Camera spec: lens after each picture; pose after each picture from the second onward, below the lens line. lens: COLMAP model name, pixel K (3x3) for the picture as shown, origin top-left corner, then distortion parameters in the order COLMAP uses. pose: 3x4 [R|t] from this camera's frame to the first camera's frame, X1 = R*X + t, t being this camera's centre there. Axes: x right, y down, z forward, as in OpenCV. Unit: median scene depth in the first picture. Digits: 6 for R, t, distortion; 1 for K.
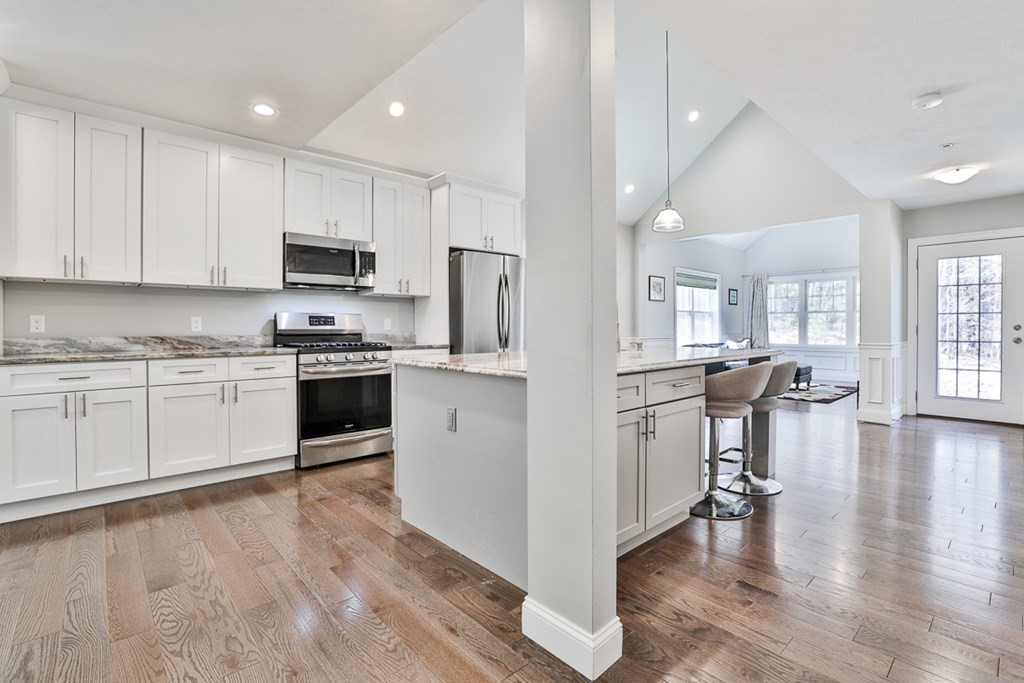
lens RADIAL K [[469.1, 0, 517.2], [0, 469.1, 332.7], [0, 0, 1]] dist [-0.029274, 0.000090]
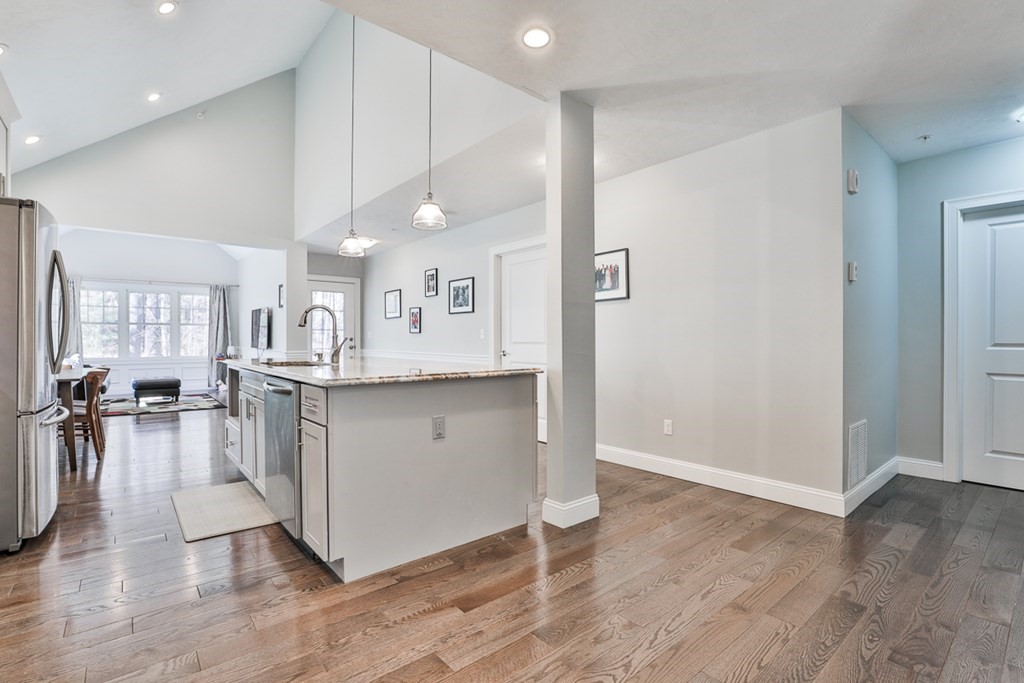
lens RADIAL K [[470.4, 0, 494.7], [0, 470.4, 341.3], [0, 0, 1]] dist [-0.018920, -0.000049]
pose [[0.071103, -0.002511, 0.997466, -0.679242], [0.009947, 0.999949, 0.001808, -0.004118], [-0.997419, 0.009793, 0.071124, 0.461136]]
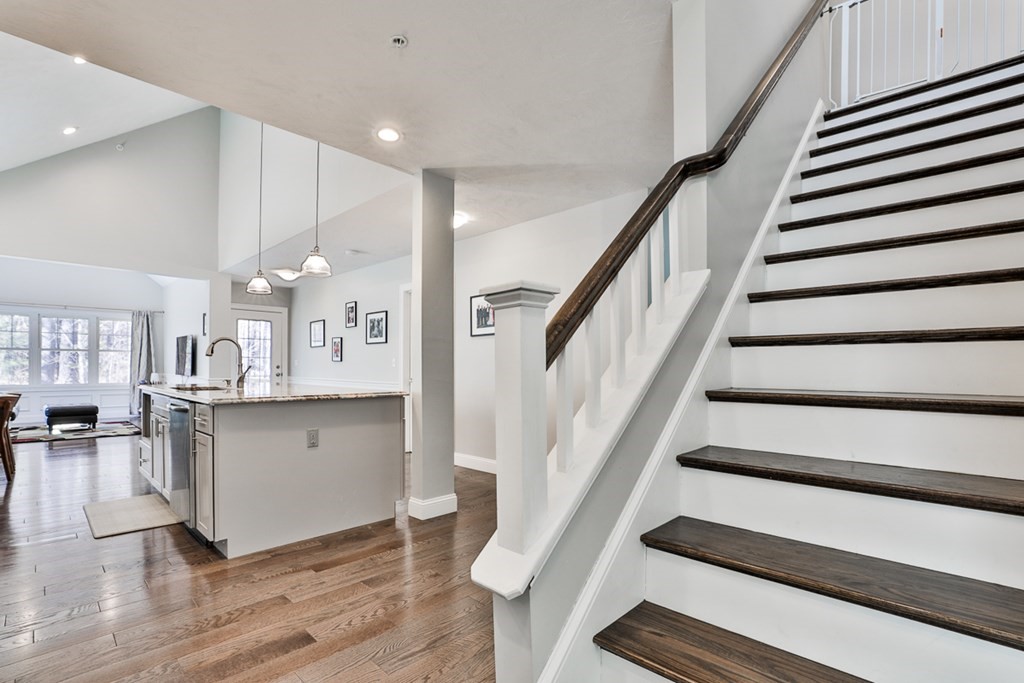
lens RADIAL K [[477.5, 0, 493.1], [0, 477.5, 368.5], [0, 0, 1]] dist [-0.001506, 0.000963]
pose [[-0.021844, -0.000886, 0.999761, -0.860283], [0.005732, 0.999983, 0.001012, -0.004710], [-0.999745, 0.005753, -0.021839, 0.302609]]
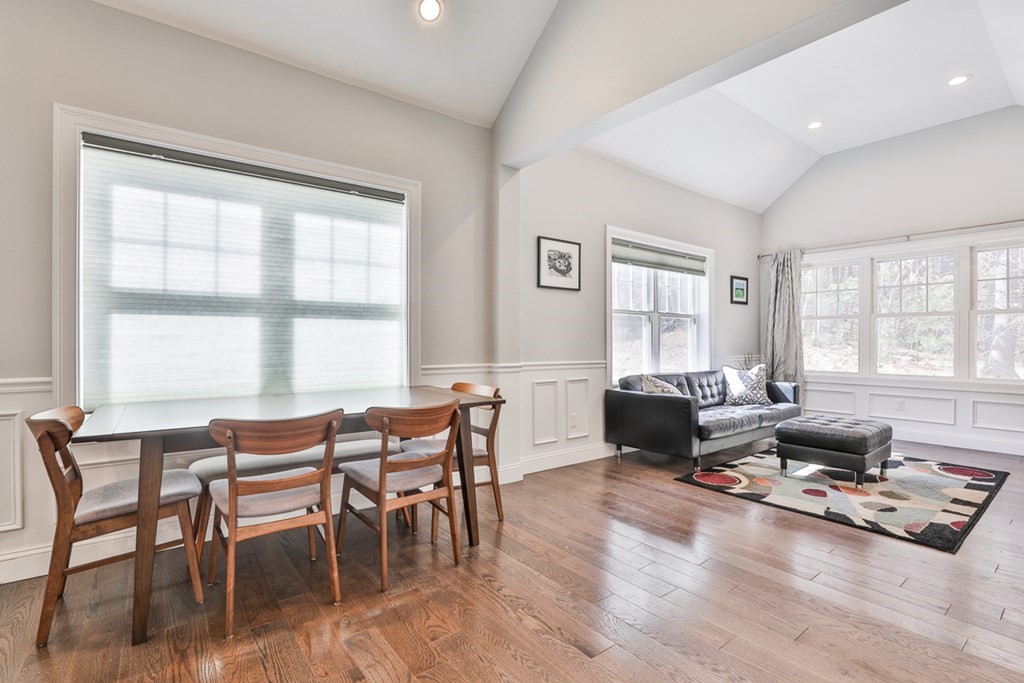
lens RADIAL K [[466.7, 0, 510.8], [0, 466.7, 344.6], [0, 0, 1]] dist [-0.040786, 0.011493]
pose [[0.995268, 0.003953, -0.097084, 0.614345], [-0.004571, 0.999971, -0.006148, -0.011130], [0.097056, 0.006563, 0.995257, 1.040723]]
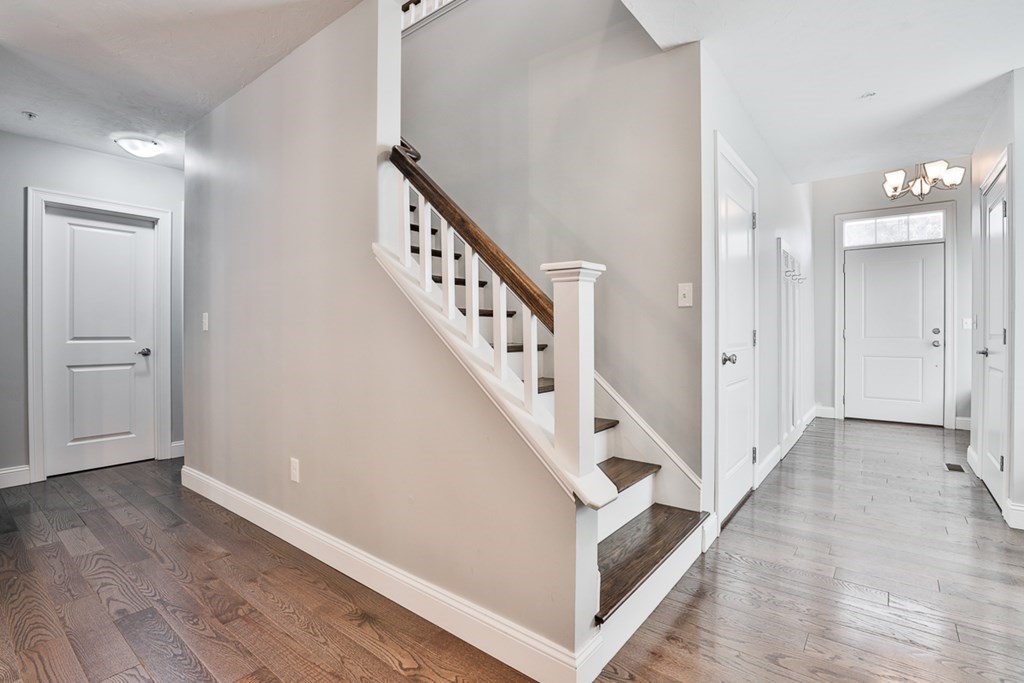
lens RADIAL K [[474.0, 0, 512.0], [0, 474.0, 341.5], [0, 0, 1]] dist [-0.026120, -0.000028]
pose [[-0.987971, 0.009830, -0.154328, -0.466846], [0.004890, 0.999464, 0.032361, -0.006411], [0.154564, 0.031217, -0.987490, 0.622457]]
